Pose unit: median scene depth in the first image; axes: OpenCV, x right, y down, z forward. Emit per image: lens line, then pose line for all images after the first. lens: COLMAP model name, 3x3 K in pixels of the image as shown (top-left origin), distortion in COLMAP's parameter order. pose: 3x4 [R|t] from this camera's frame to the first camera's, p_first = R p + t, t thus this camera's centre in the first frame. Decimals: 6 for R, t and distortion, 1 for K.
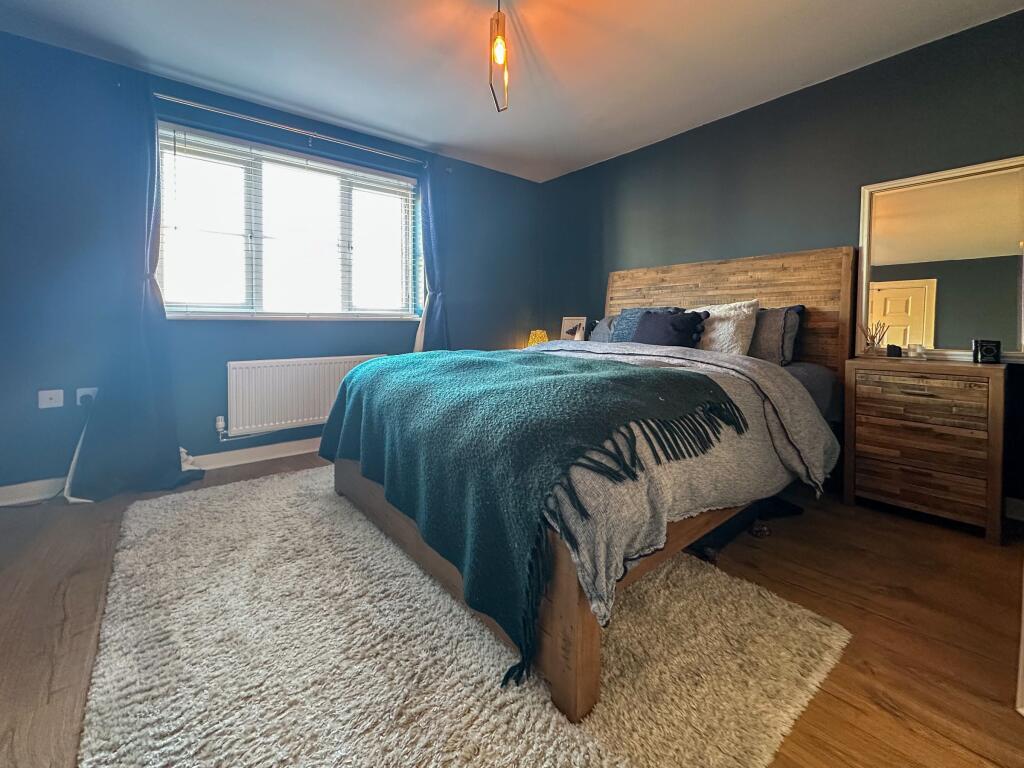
lens RADIAL K [[420.9, 0, 512.0], [0, 420.9, 384.0], [0, 0, 1]] dist [-0.001626, -0.000214]
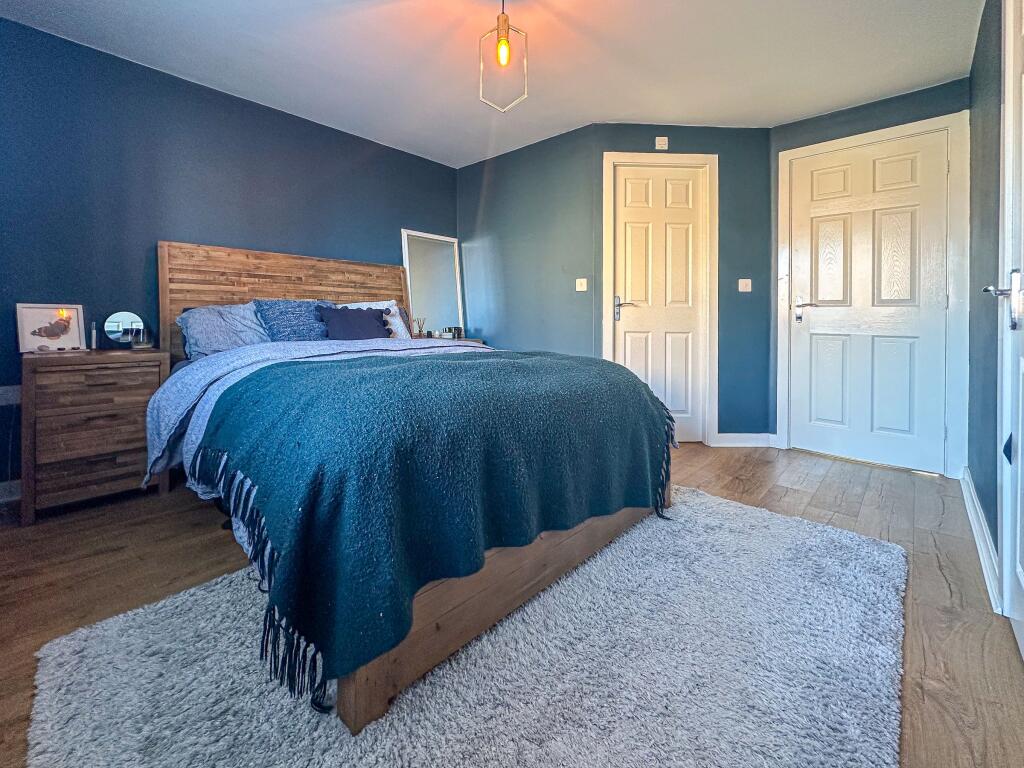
lens RADIAL K [[420.9, 0, 512.0], [0, 420.9, 384.0], [0, 0, 1]] dist [-0.001626, -0.000214]
pose [[-0.095308, -0.157037, 0.982983, -0.688085], [0.131330, 0.976863, 0.168793, -0.108403], [-0.986747, 0.145182, -0.072480, 0.702626]]
